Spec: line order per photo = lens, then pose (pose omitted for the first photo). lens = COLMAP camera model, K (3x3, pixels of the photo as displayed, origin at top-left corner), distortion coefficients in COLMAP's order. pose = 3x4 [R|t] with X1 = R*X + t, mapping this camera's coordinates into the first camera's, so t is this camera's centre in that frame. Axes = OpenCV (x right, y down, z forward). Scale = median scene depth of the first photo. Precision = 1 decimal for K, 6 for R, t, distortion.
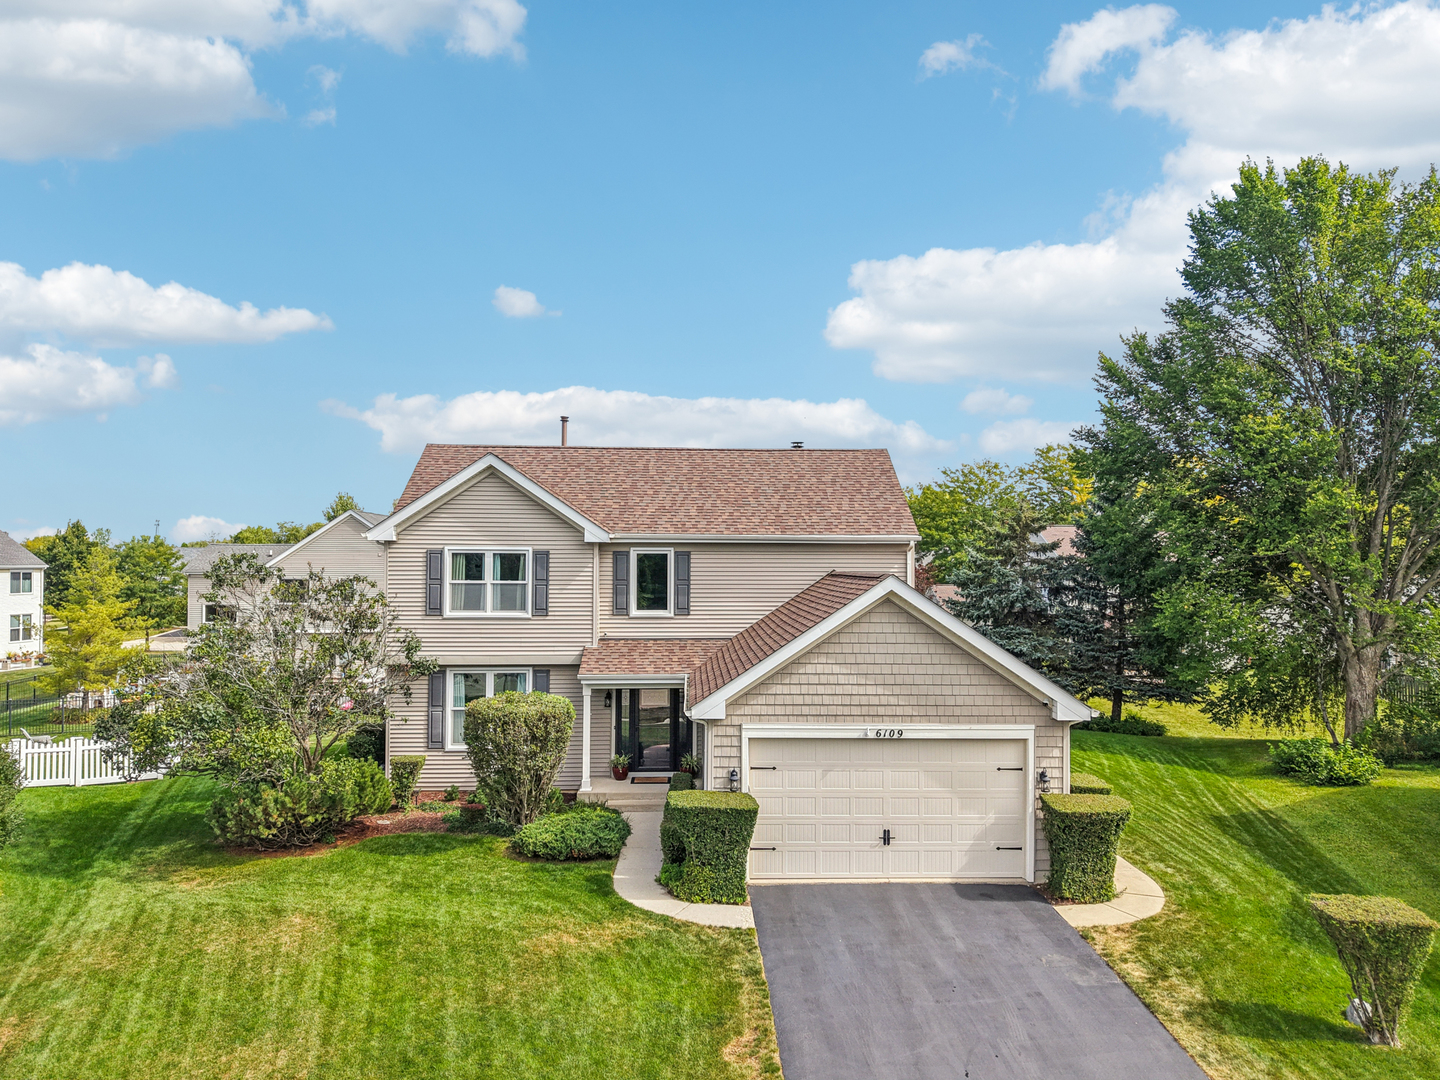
lens RADIAL K [[958.4, 0, 717.6], [0, 958.4, 558.6], [0, 0, 1]] dist [0.044471, -0.049310]
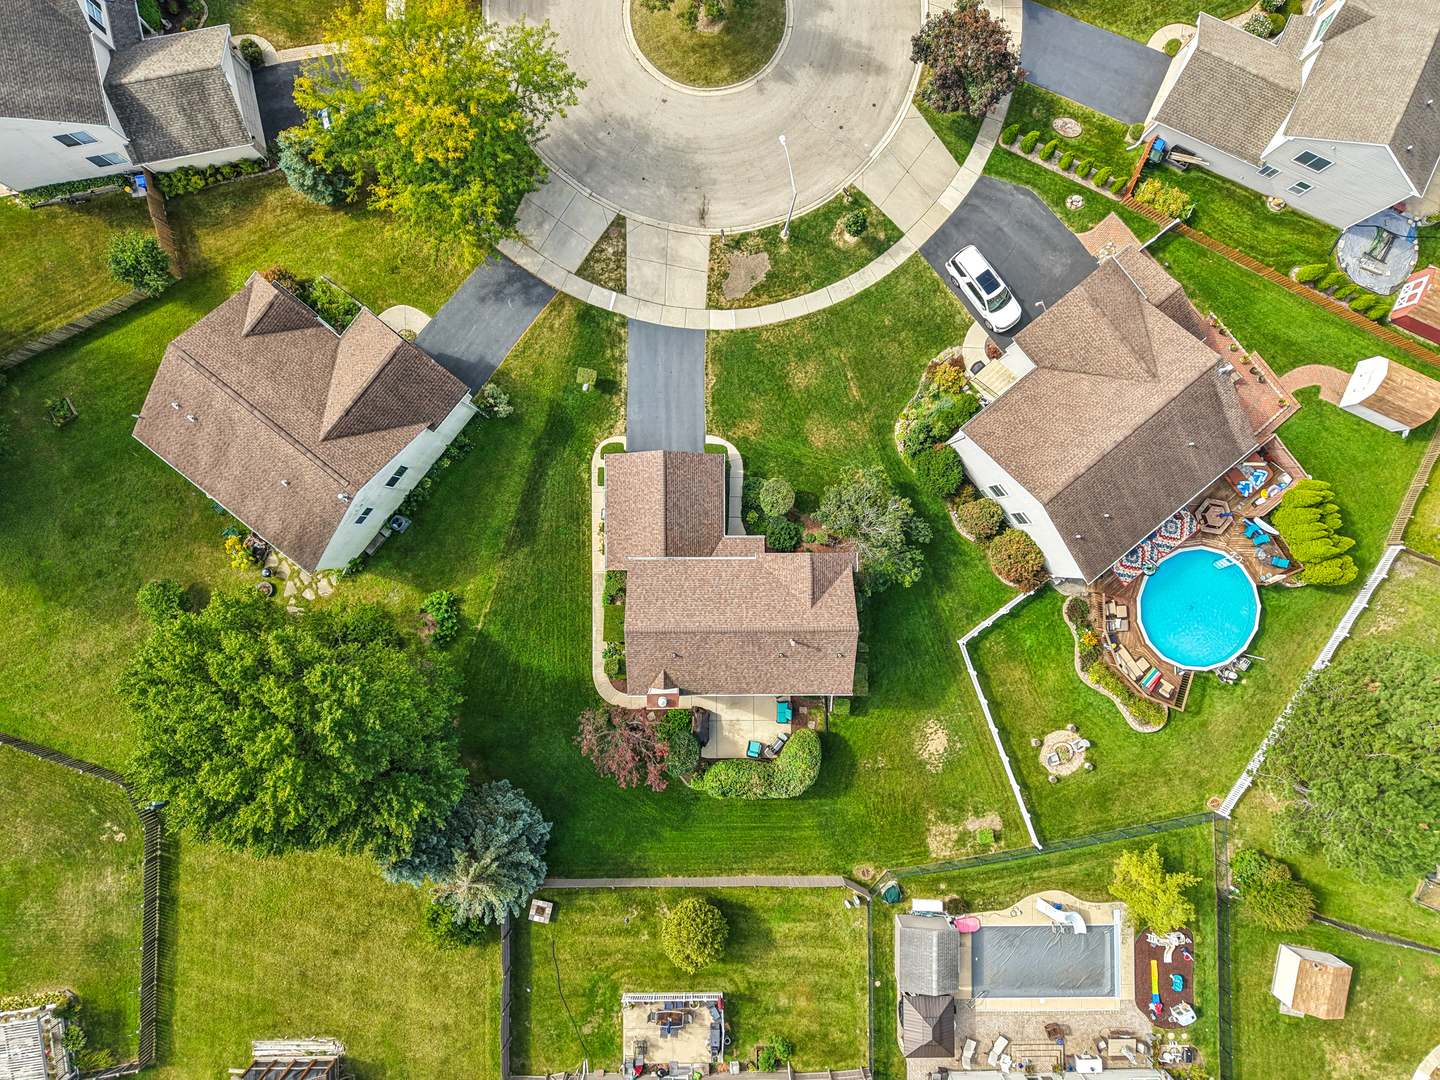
lens RADIAL K [[958.4, 0, 717.6], [0, 958.4, 558.6], [0, 0, 1]] dist [0.044471, -0.049310]
pose [[-0.999408, -0.026640, -0.021781, 0.055296], [-0.022181, 0.014828, 0.999644, -3.257337], [-0.026308, 0.999535, -0.015411, 1.412433]]
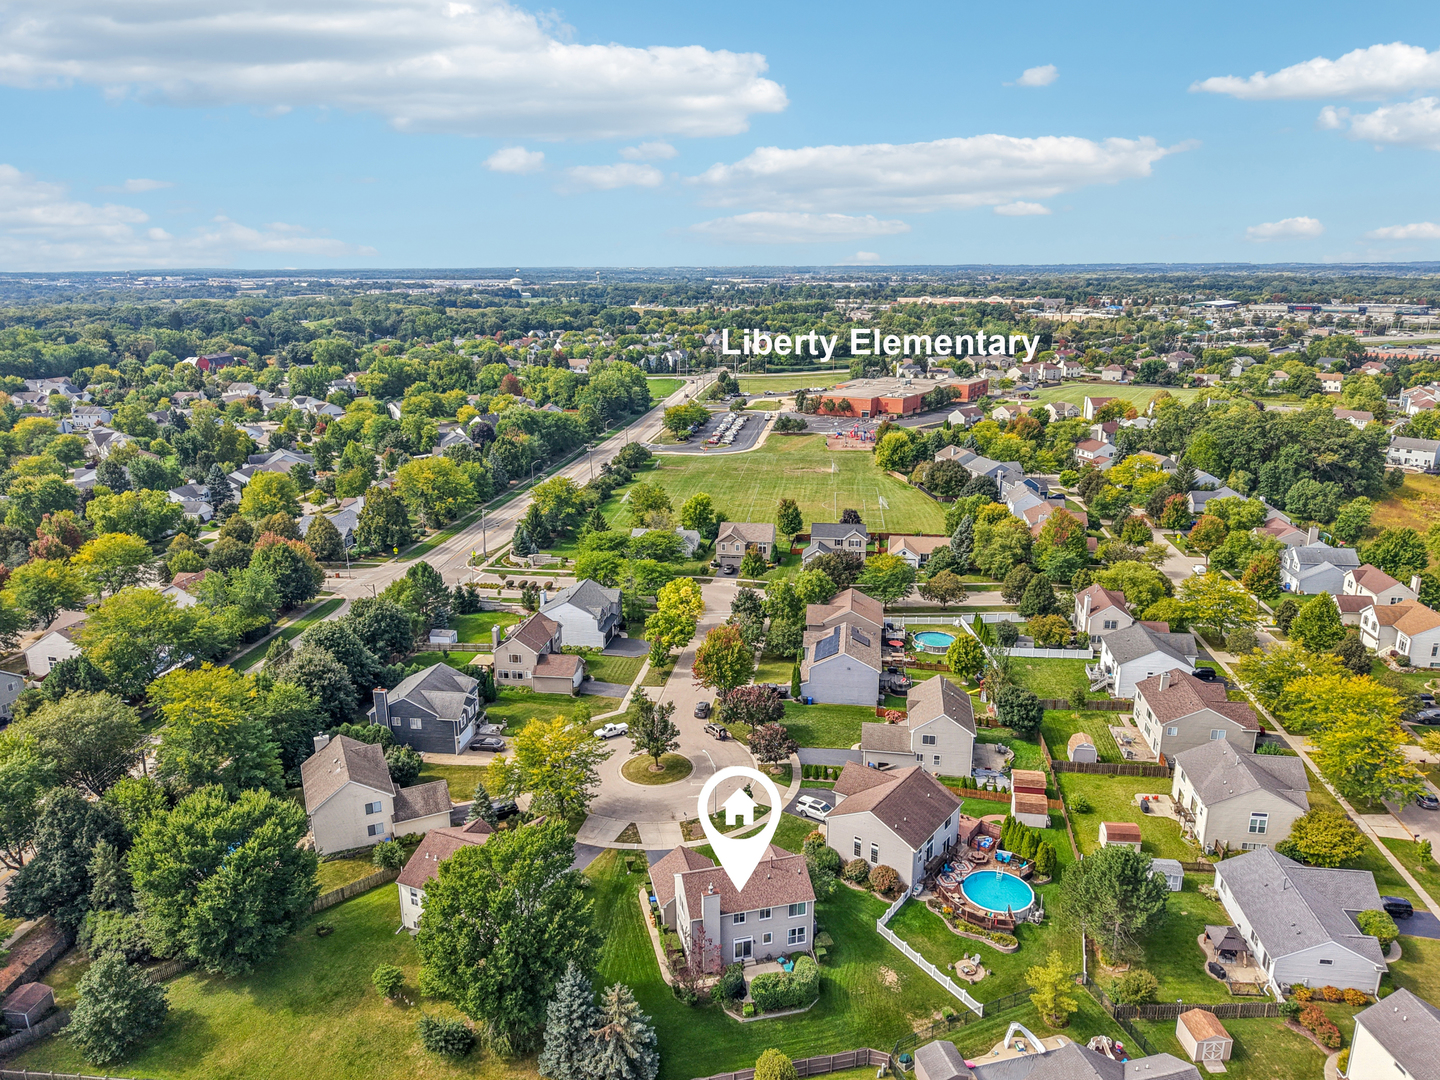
lens RADIAL K [[984.9, 0, 720.0], [0, 984.9, 540.0], [0, 0, 1]] dist [0.099493, -0.246387]
pose [[-0.976390, 0.055309, -0.208814, 1.168794], [0.001746, 0.968655, 0.248405, -3.516847], [0.216008, 0.242175, -0.945881, 6.697889]]
